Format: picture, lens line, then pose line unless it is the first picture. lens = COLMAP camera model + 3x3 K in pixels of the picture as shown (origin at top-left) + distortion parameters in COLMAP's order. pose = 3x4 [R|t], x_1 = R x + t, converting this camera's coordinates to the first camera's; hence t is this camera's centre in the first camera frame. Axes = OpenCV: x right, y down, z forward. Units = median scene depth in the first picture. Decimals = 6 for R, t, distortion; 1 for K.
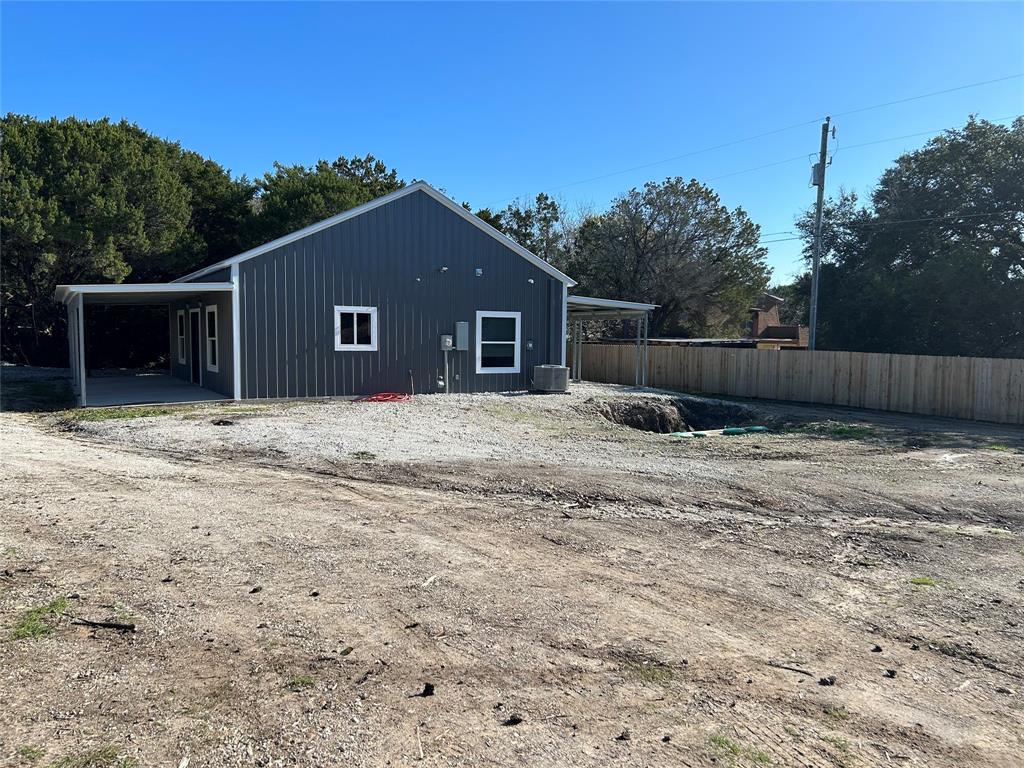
lens RADIAL K [[759.6, 0, 506.4], [0, 759.6, 385.0], [0, 0, 1]] dist [0.080409, -0.091268]
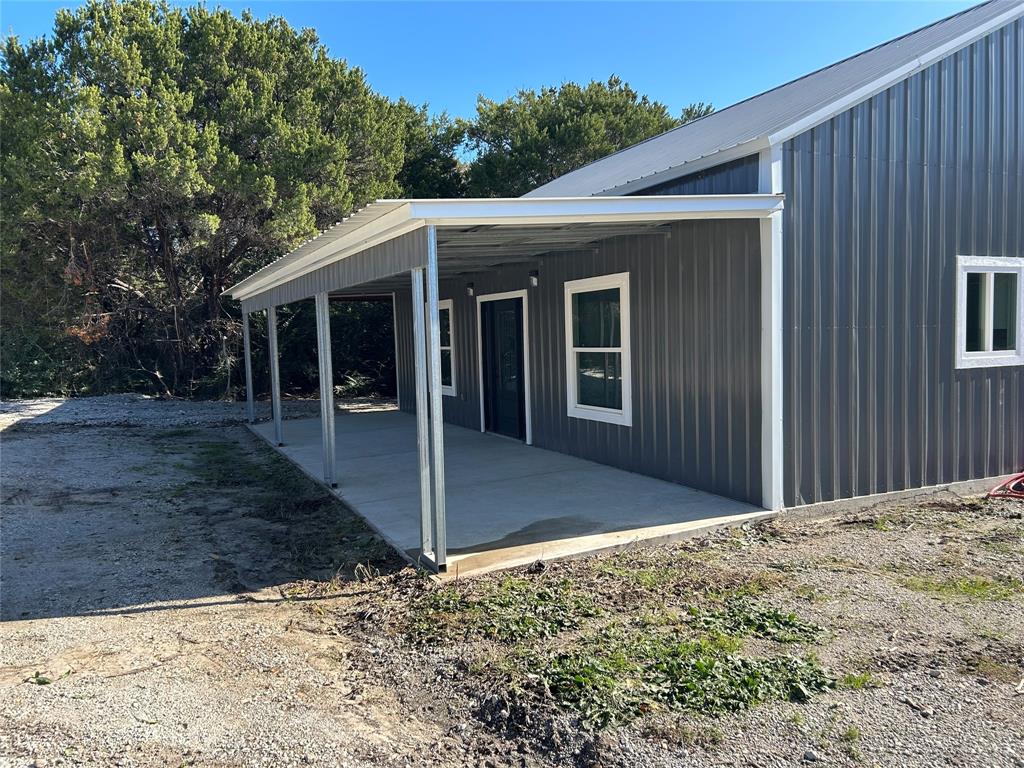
lens RADIAL K [[759.6, 0, 506.4], [0, 759.6, 385.0], [0, 0, 1]] dist [0.080409, -0.091268]
pose [[0.995632, -0.027297, -0.089285, -0.318176], [0.027142, 0.999627, -0.002959, -0.031375], [0.089333, 0.000523, 0.996002, 0.434234]]
